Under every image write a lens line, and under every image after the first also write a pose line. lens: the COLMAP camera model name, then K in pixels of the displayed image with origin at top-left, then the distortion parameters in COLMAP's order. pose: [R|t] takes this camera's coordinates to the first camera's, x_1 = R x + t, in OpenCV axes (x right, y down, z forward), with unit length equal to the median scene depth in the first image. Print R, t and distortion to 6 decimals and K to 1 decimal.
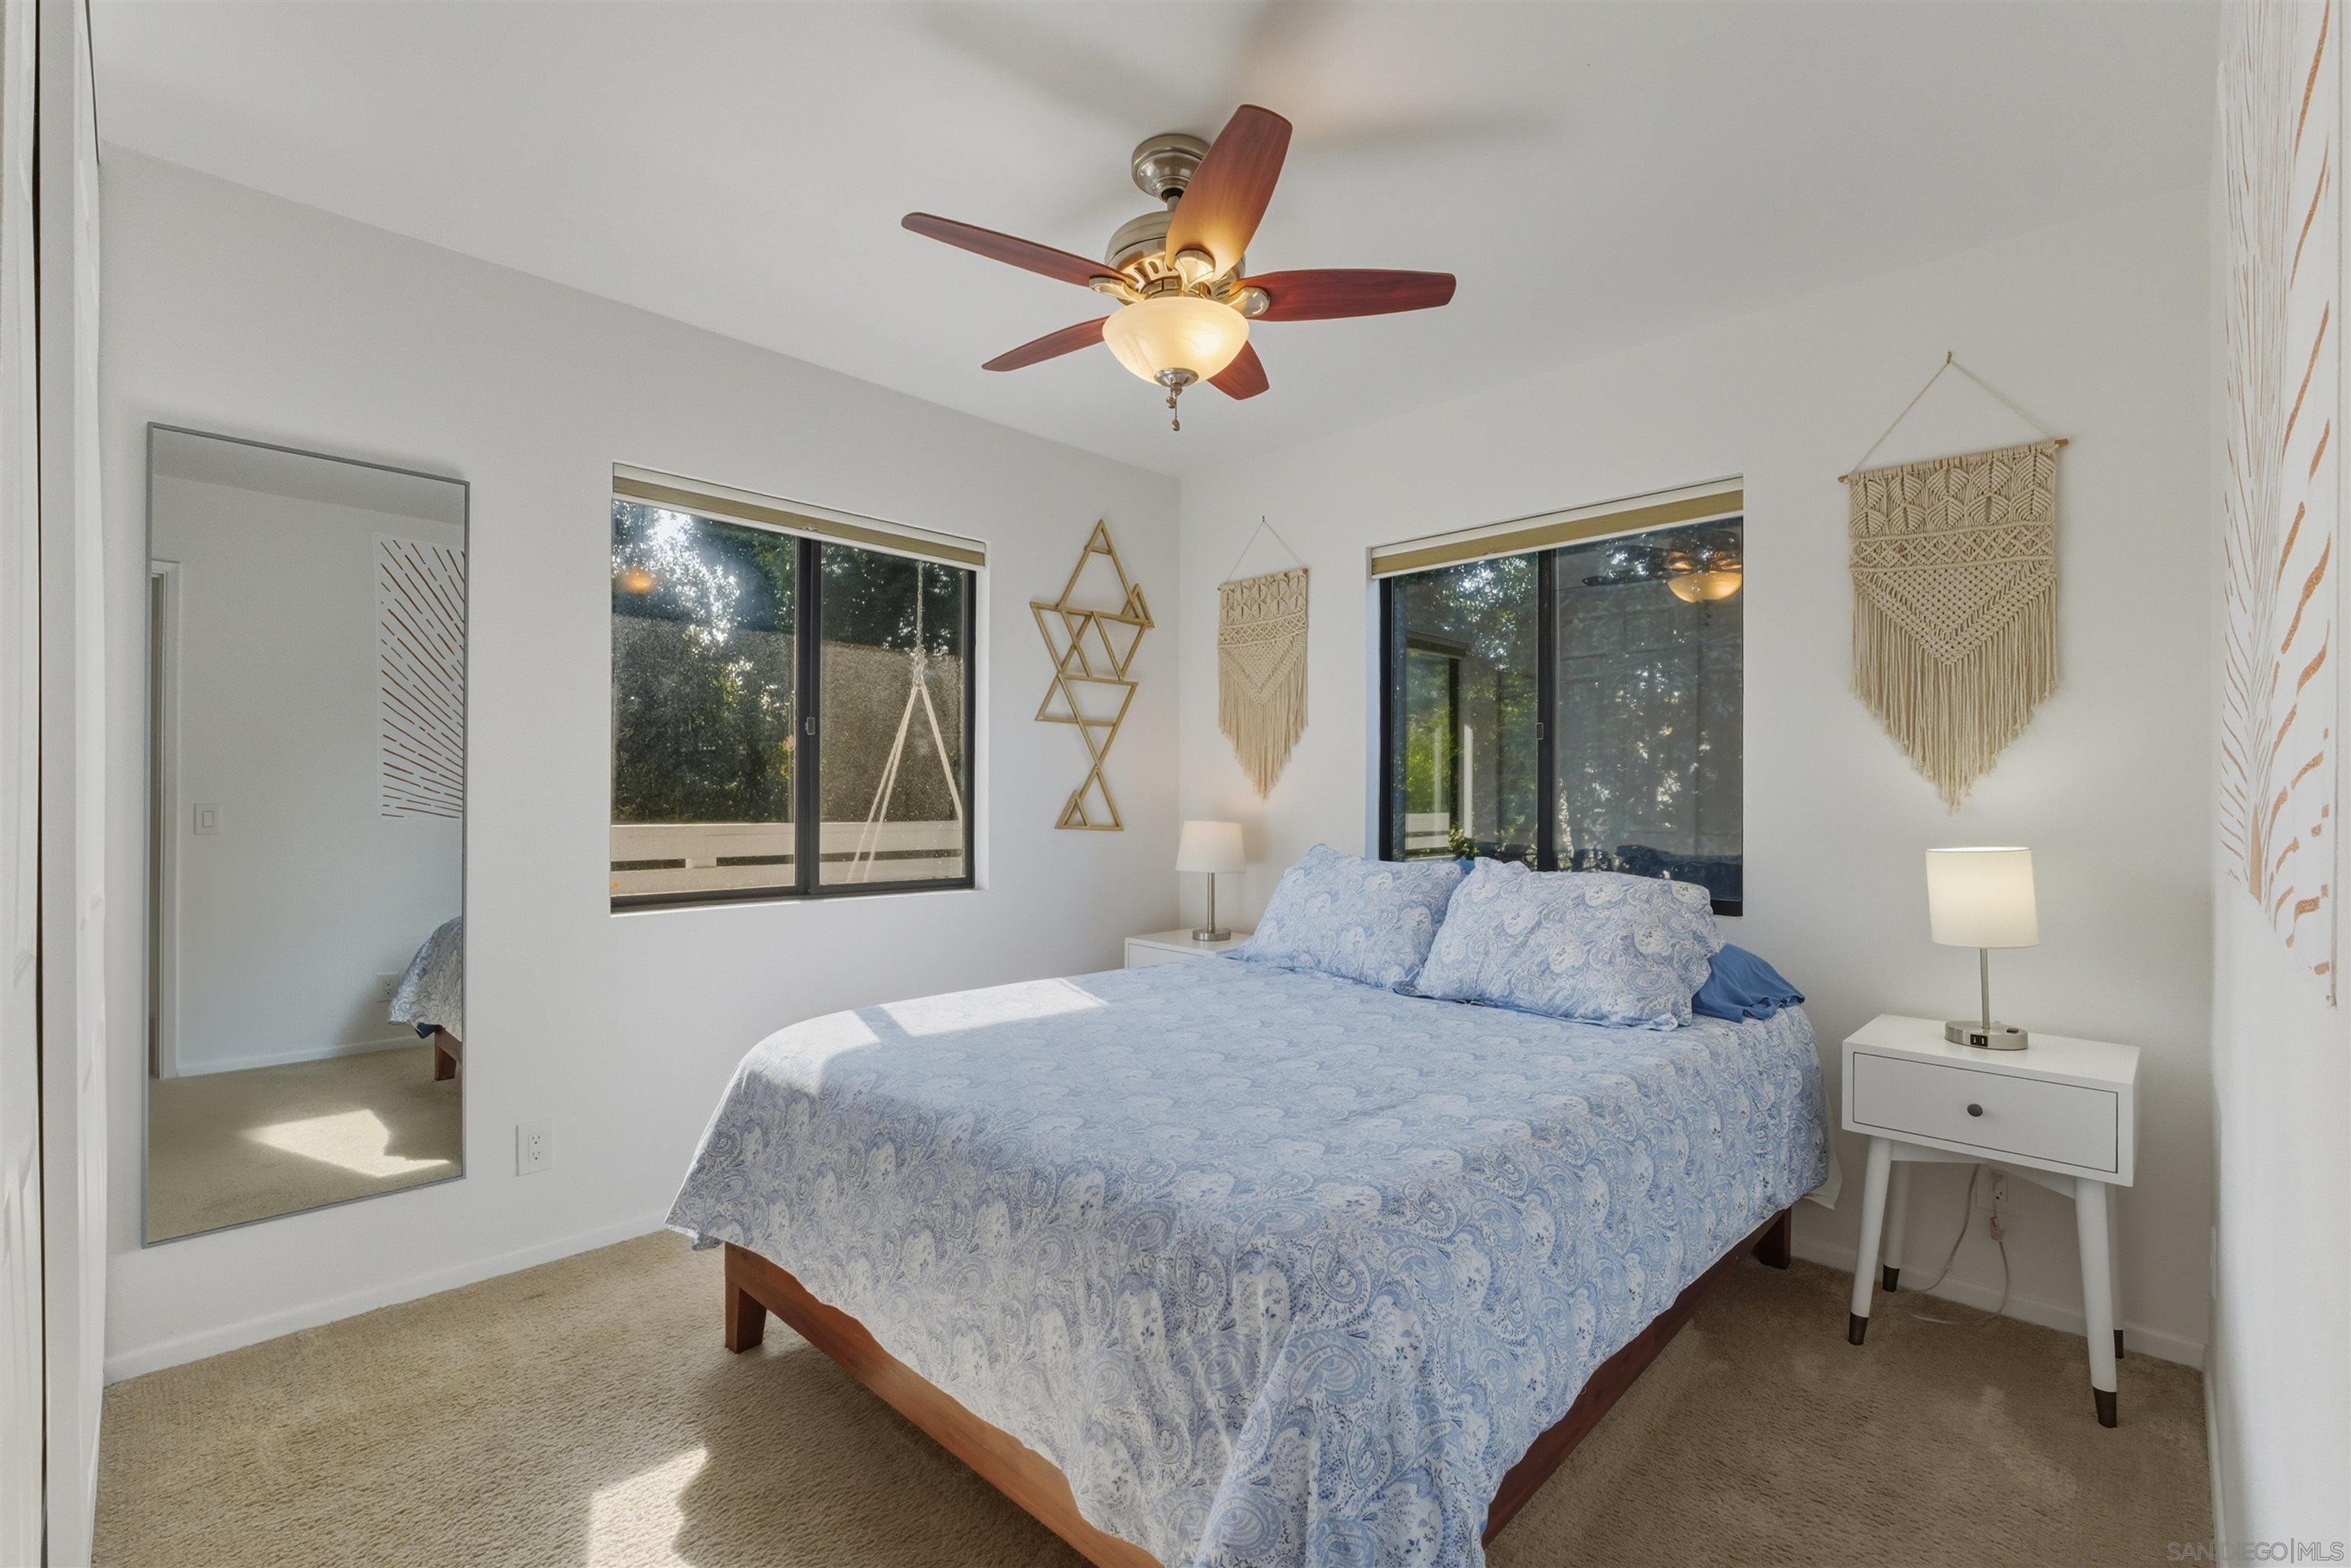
lens RADIAL K [[1019.9, 0, 1175.6], [0, 1019.9, 780.0], [0, 0, 1]] dist [-0.011661, 0.001573]
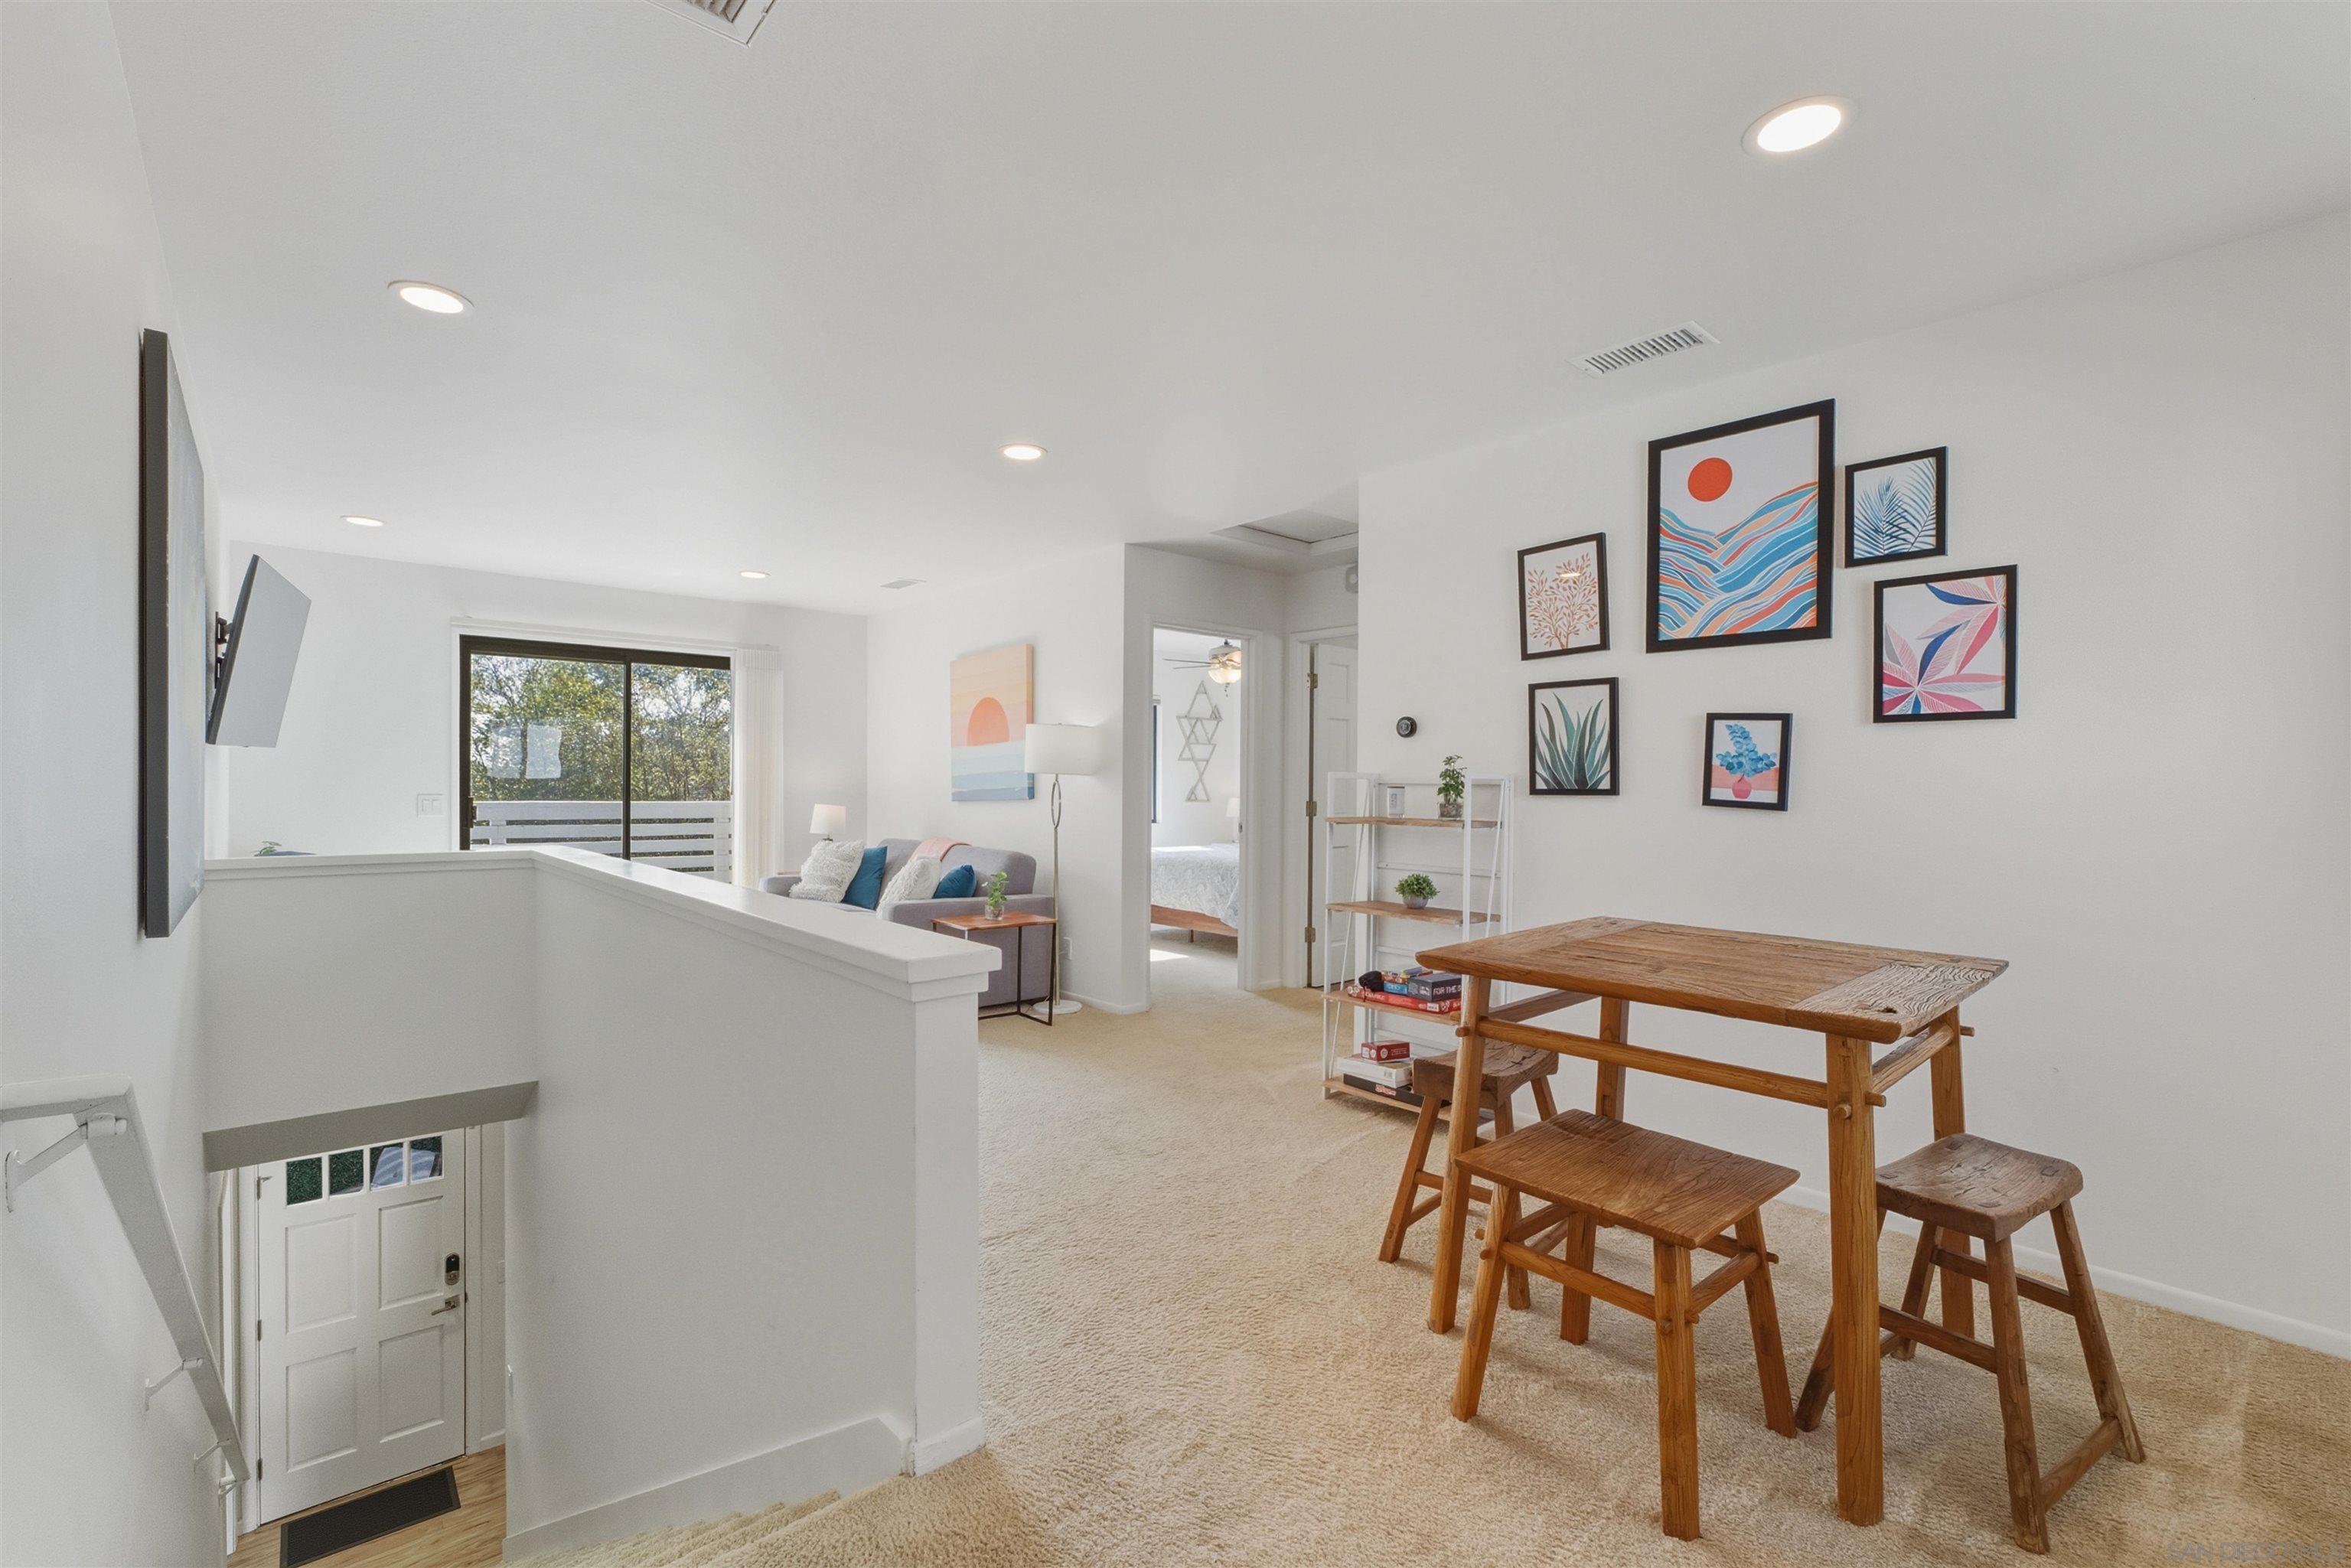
lens RADIAL K [[1019.9, 0, 1164.9], [0, 1019.9, 768.4], [0, 0, 1]] dist [-0.011661, 0.001573]
pose [[0.996190, 0.003339, -0.087147, 0.057377], [-0.003148, 0.999992, 0.002334, -0.042083], [0.087154, -0.002051, 0.996193, -1.589465]]
